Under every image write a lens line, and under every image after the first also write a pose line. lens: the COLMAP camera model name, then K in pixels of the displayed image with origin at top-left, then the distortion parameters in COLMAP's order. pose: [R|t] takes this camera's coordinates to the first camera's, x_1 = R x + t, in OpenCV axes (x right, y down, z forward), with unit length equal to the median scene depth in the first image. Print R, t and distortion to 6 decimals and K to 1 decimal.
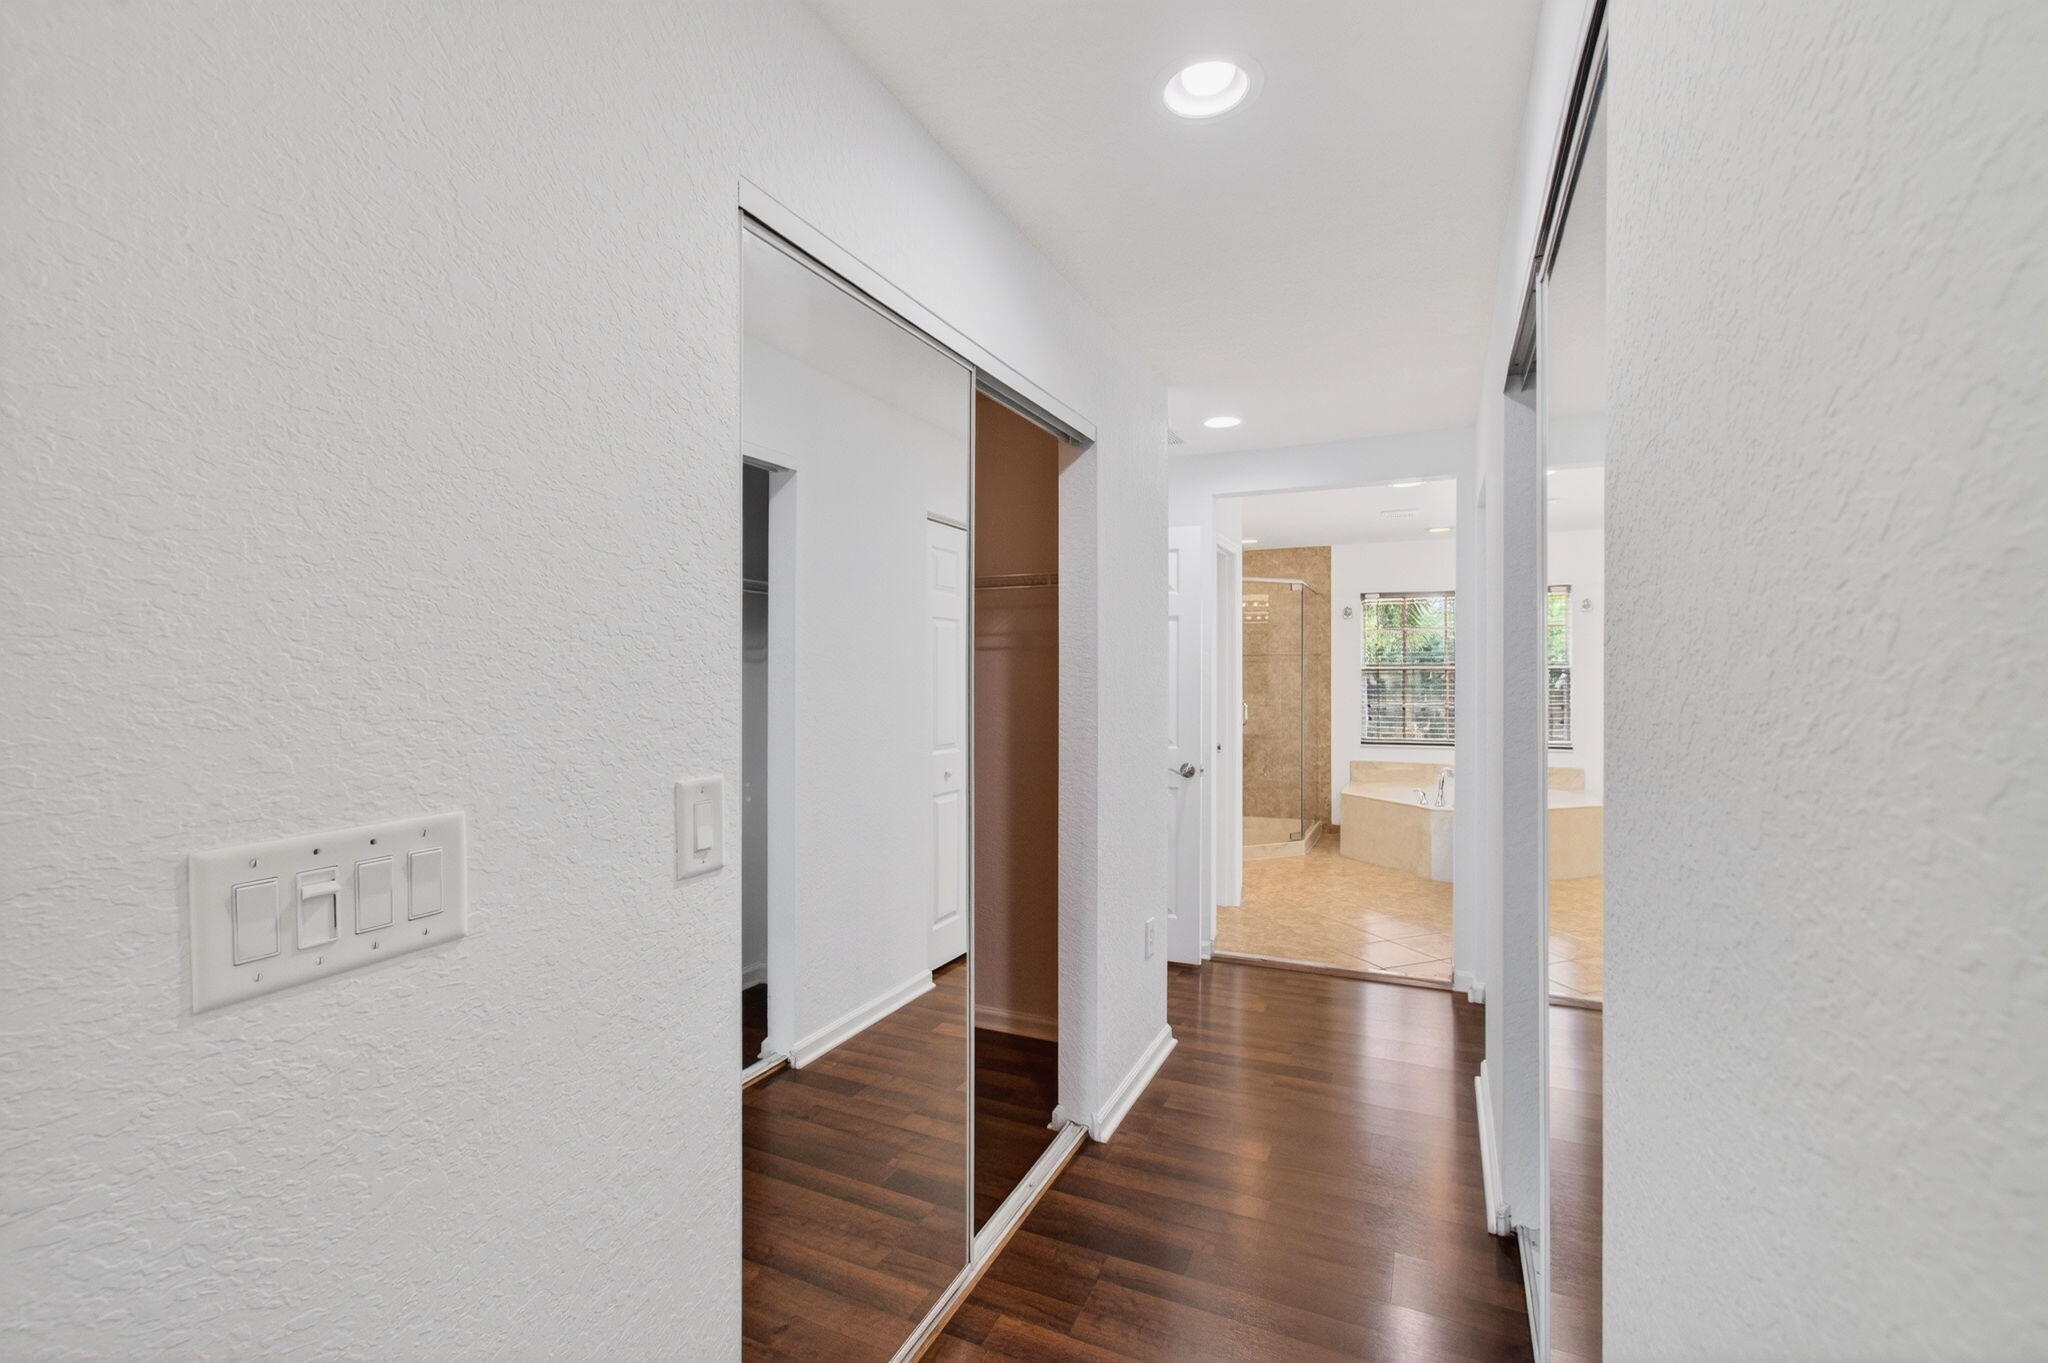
lens RADIAL K [[907.6, 0, 1028.7], [0, 907.6, 682.4], [0, 0, 1]] dist [-0.000951, 0.002849]
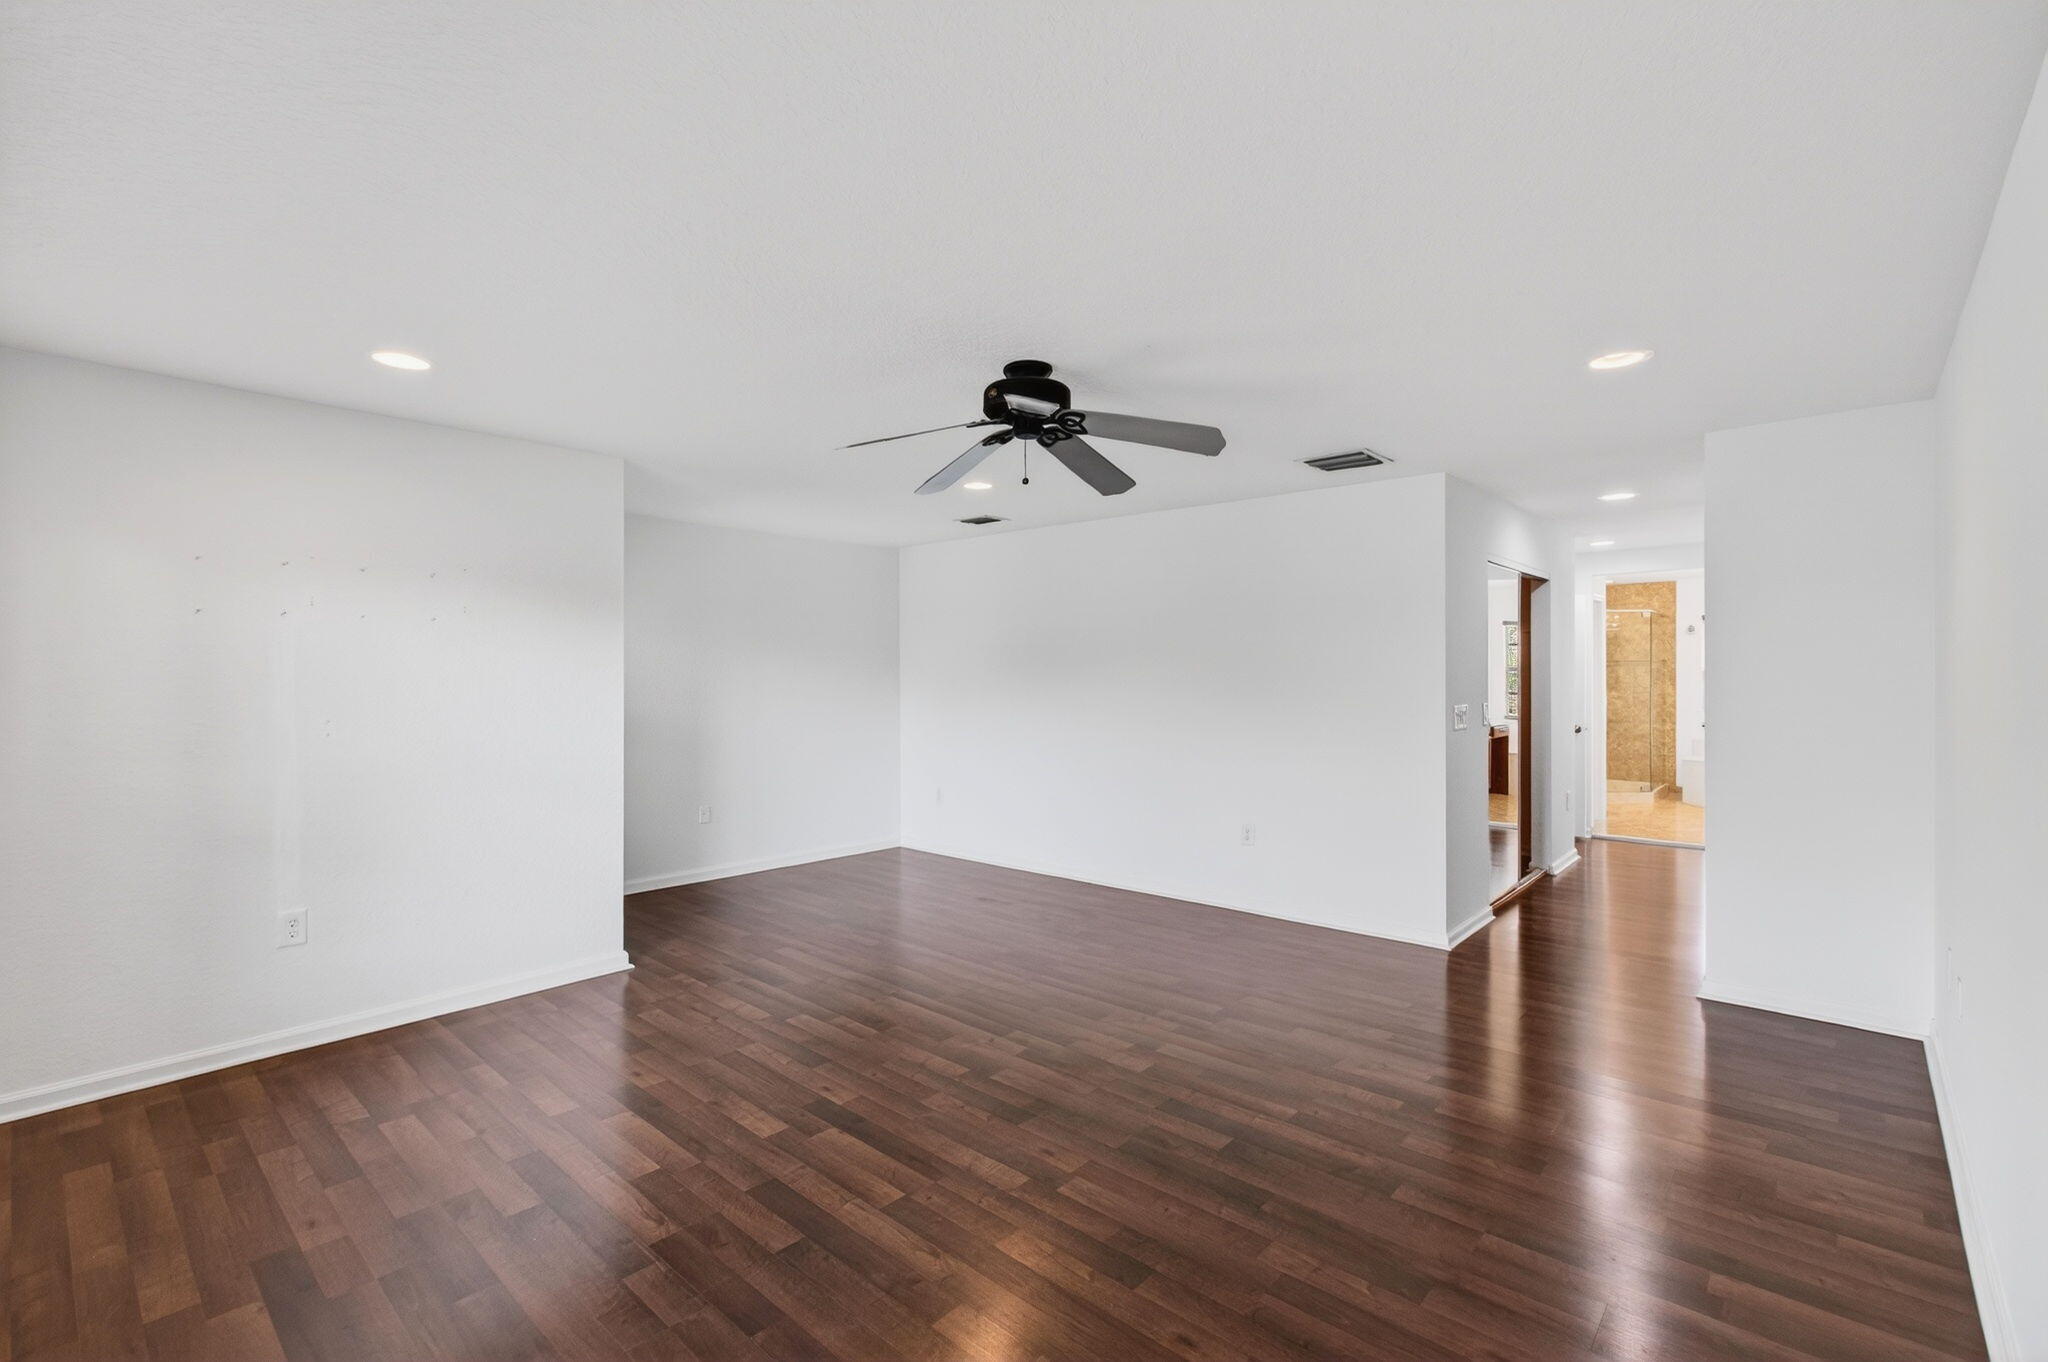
lens RADIAL K [[907.6, 0, 1016.1], [0, 907.6, 684.3], [0, 0, 1]] dist [-0.000951, 0.002849]
pose [[0.950254, 0.000459, -0.311476, -0.183983], [0.000302, 0.999997, 0.002397, 0.000920], [0.311476, -0.002372, 0.950251, -0.605012]]
